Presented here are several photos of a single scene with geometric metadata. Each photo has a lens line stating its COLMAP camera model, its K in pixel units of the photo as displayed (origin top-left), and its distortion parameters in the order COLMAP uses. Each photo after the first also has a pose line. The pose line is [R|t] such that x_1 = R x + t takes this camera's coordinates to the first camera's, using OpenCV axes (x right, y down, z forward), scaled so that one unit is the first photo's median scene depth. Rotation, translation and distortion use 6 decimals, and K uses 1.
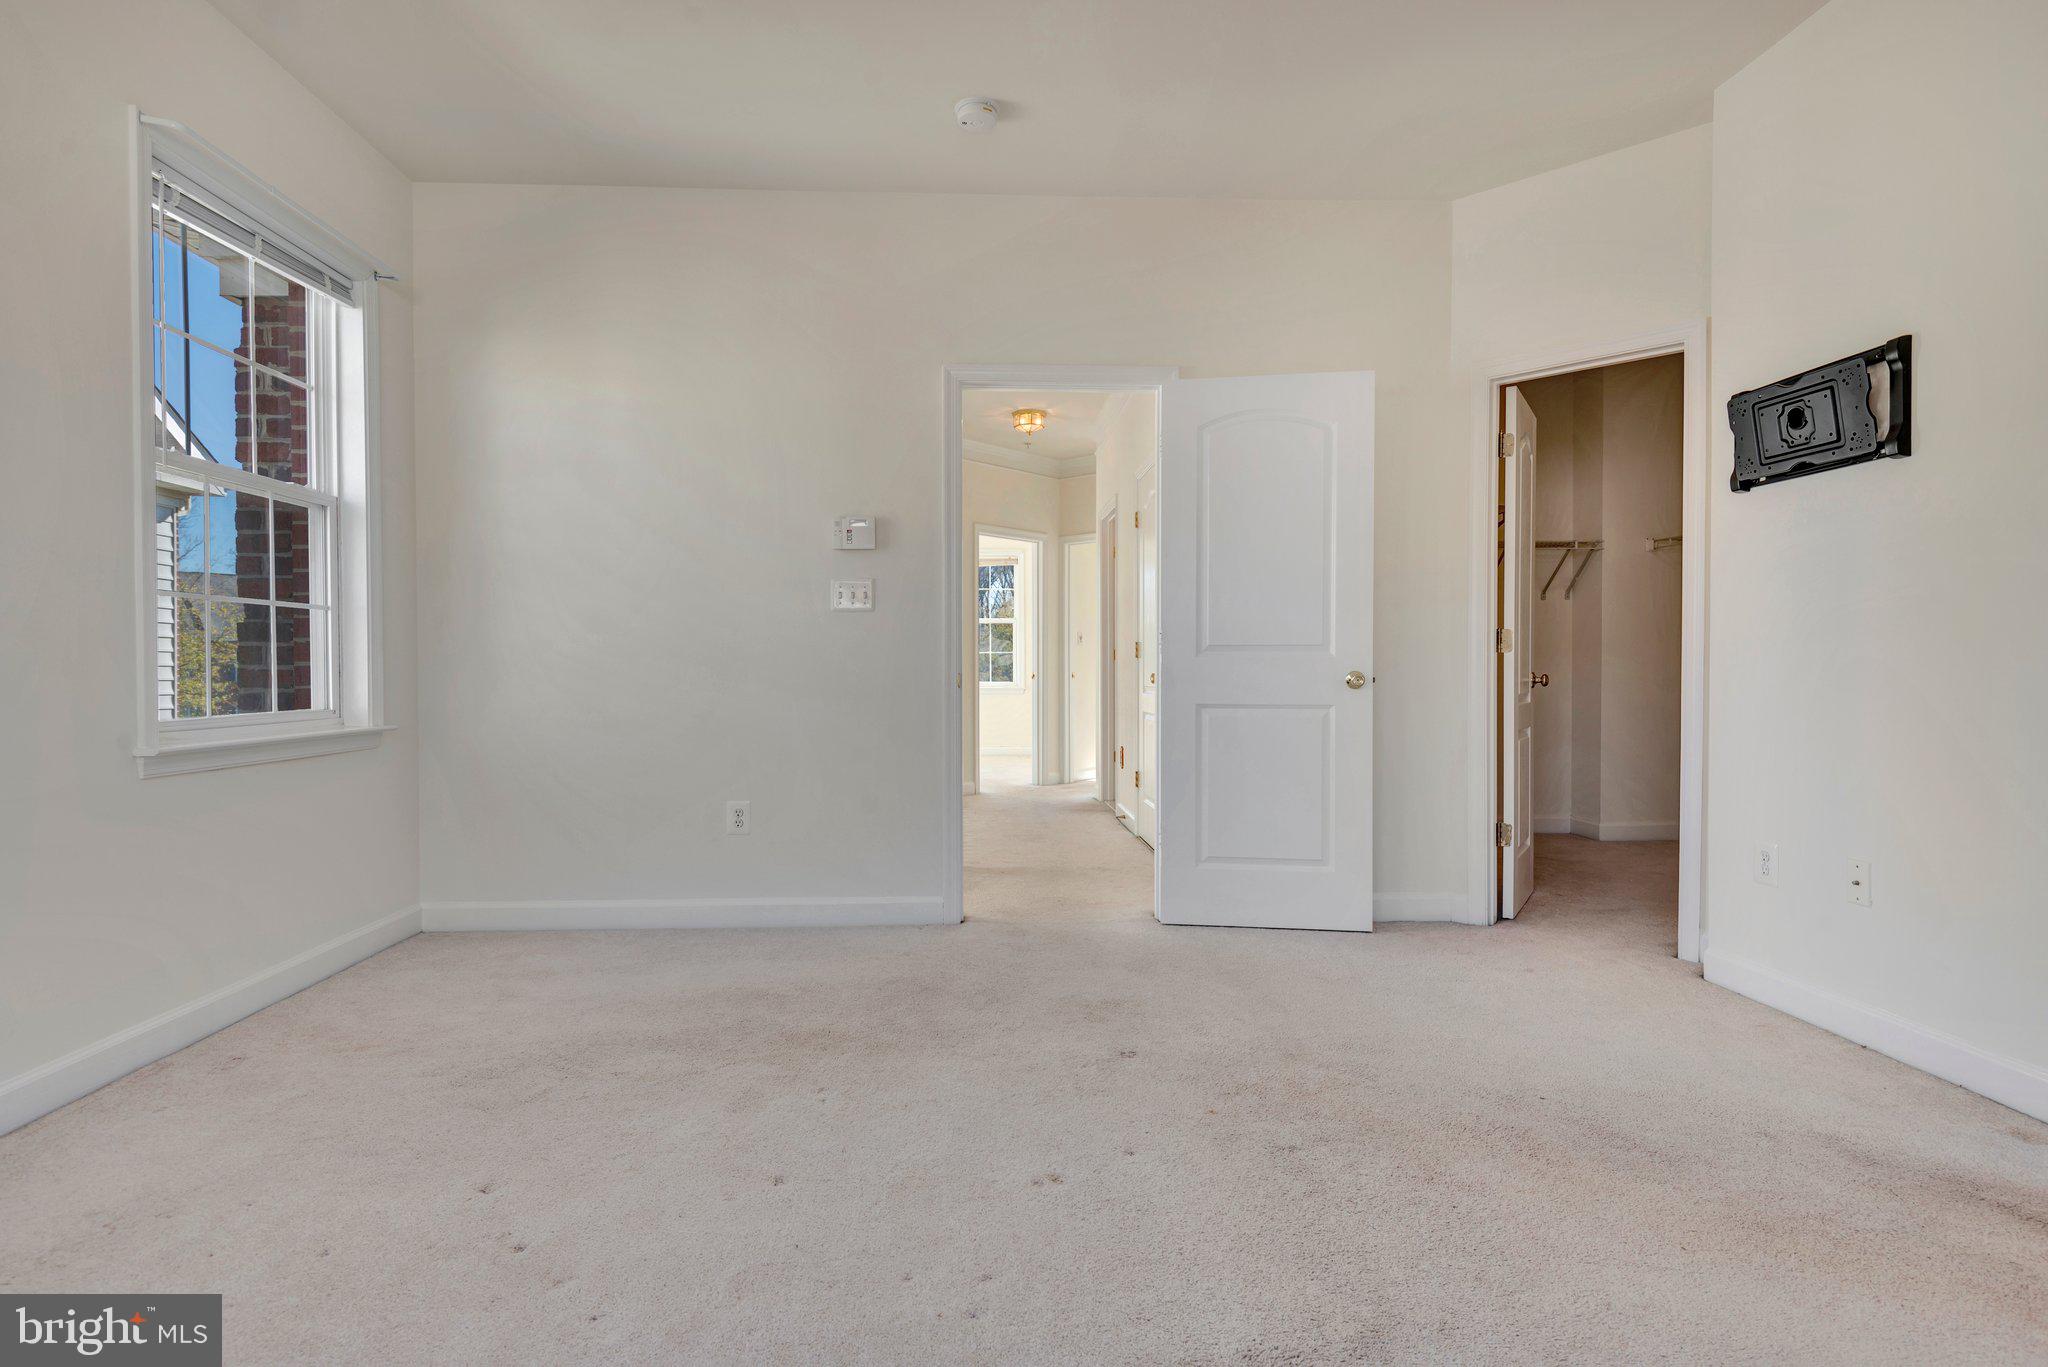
lens RADIAL K [[1048.5, 0, 1024.0], [0, 1048.5, 683.5], [0, 0, 1]] dist [0.022254, -0.024342]
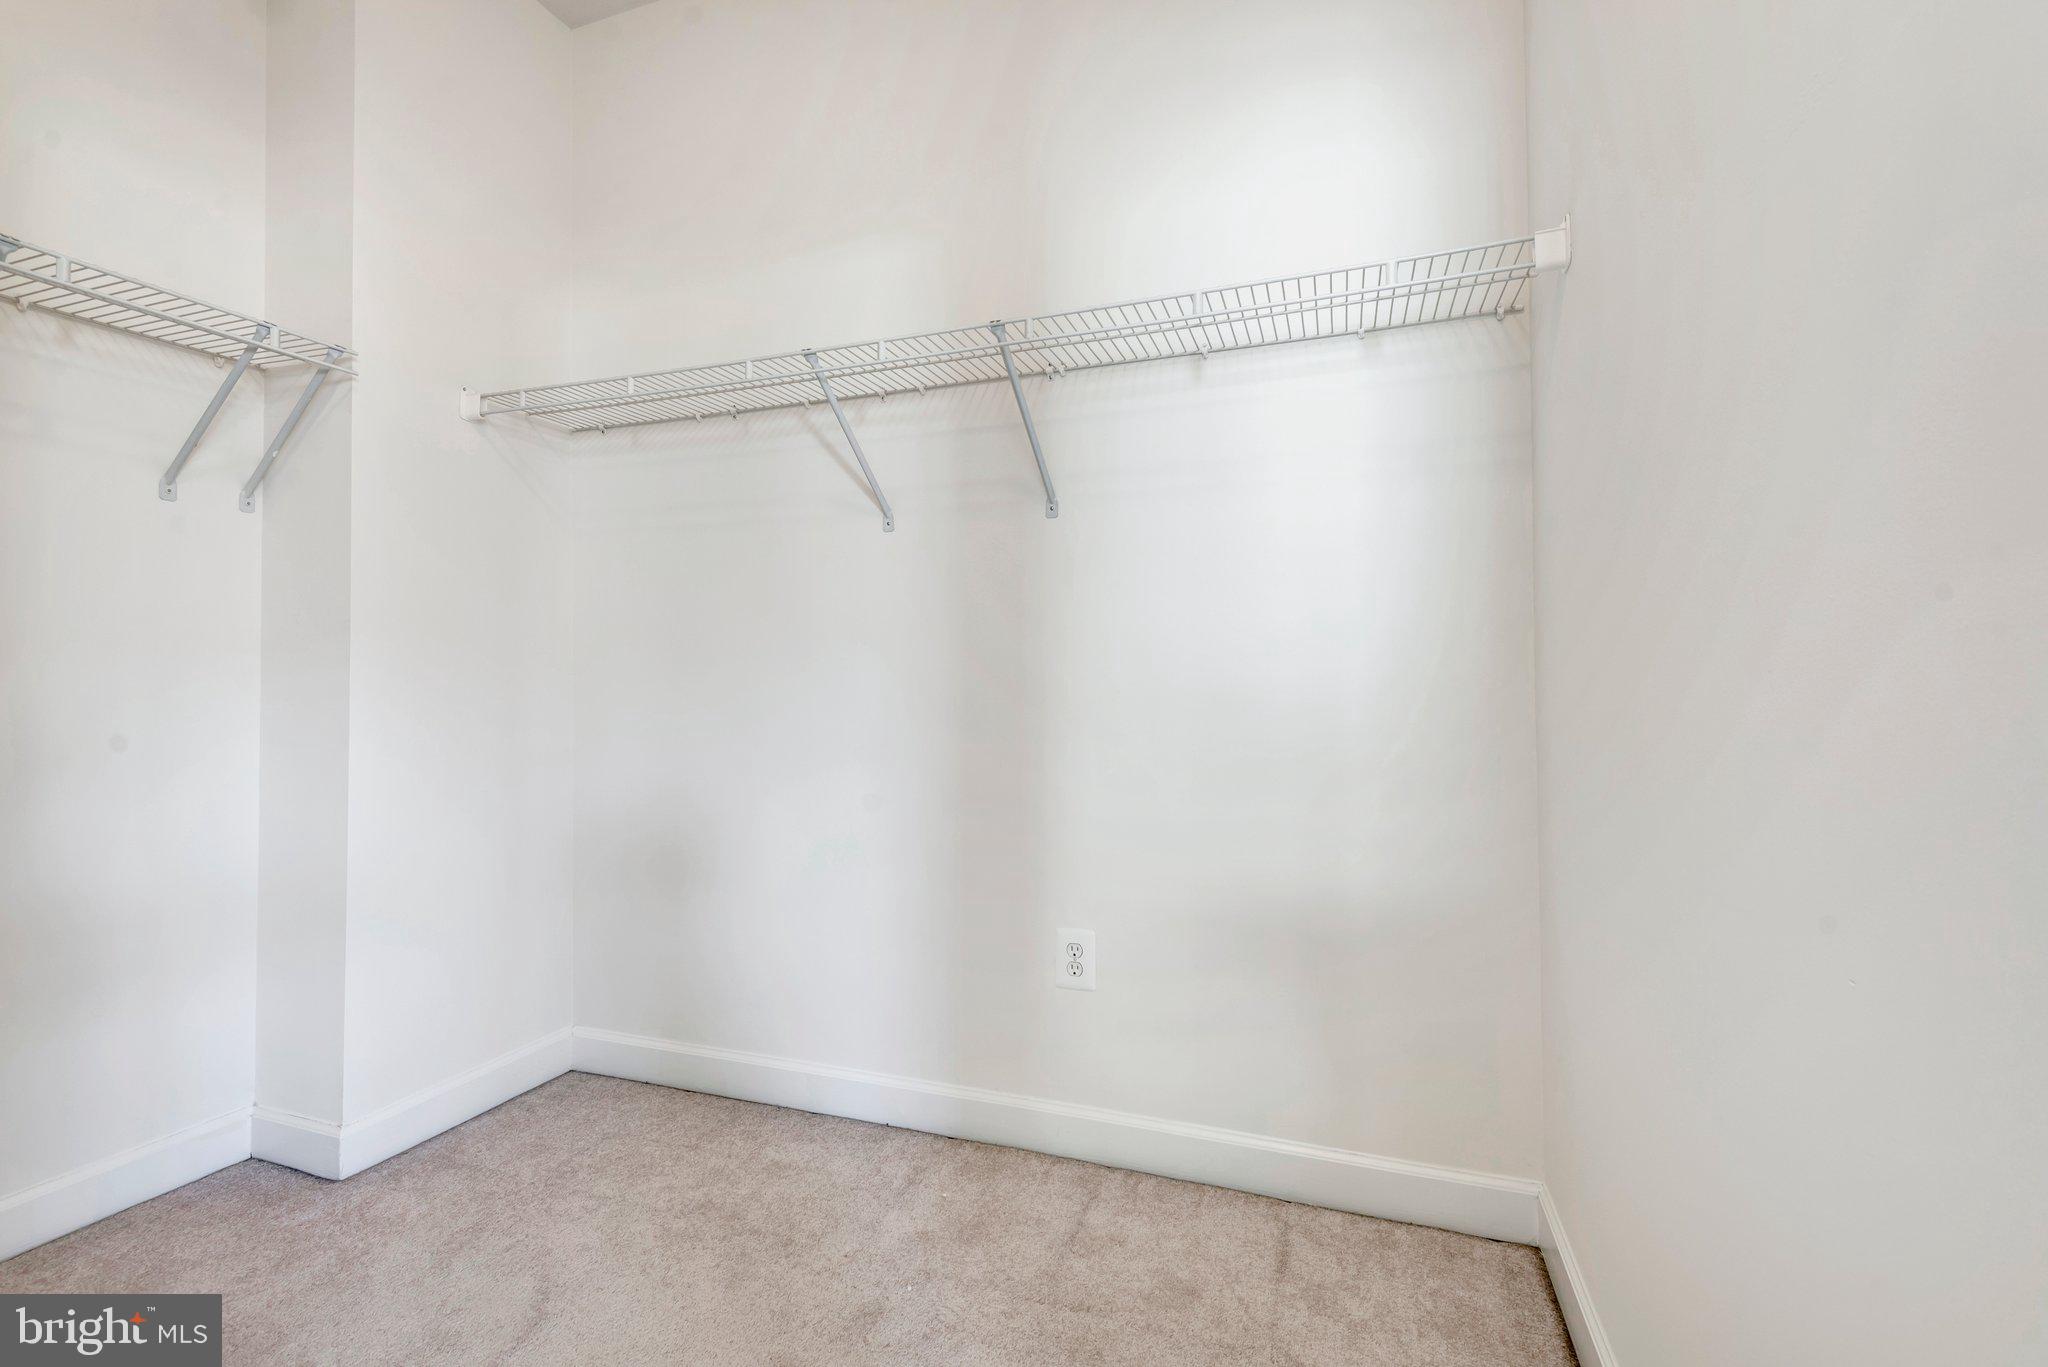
lens RADIAL K [[923.7, 0, 1005.7], [0, 923.7, 678.9], [0, 0, 1]] dist [0.035216, -0.020634]
pose [[0.409858, 0.019085, 0.911950, 0.332146], [0.010876, 0.999608, -0.025807, -0.008377], [-0.912084, 0.020496, 0.409490, 0.634293]]
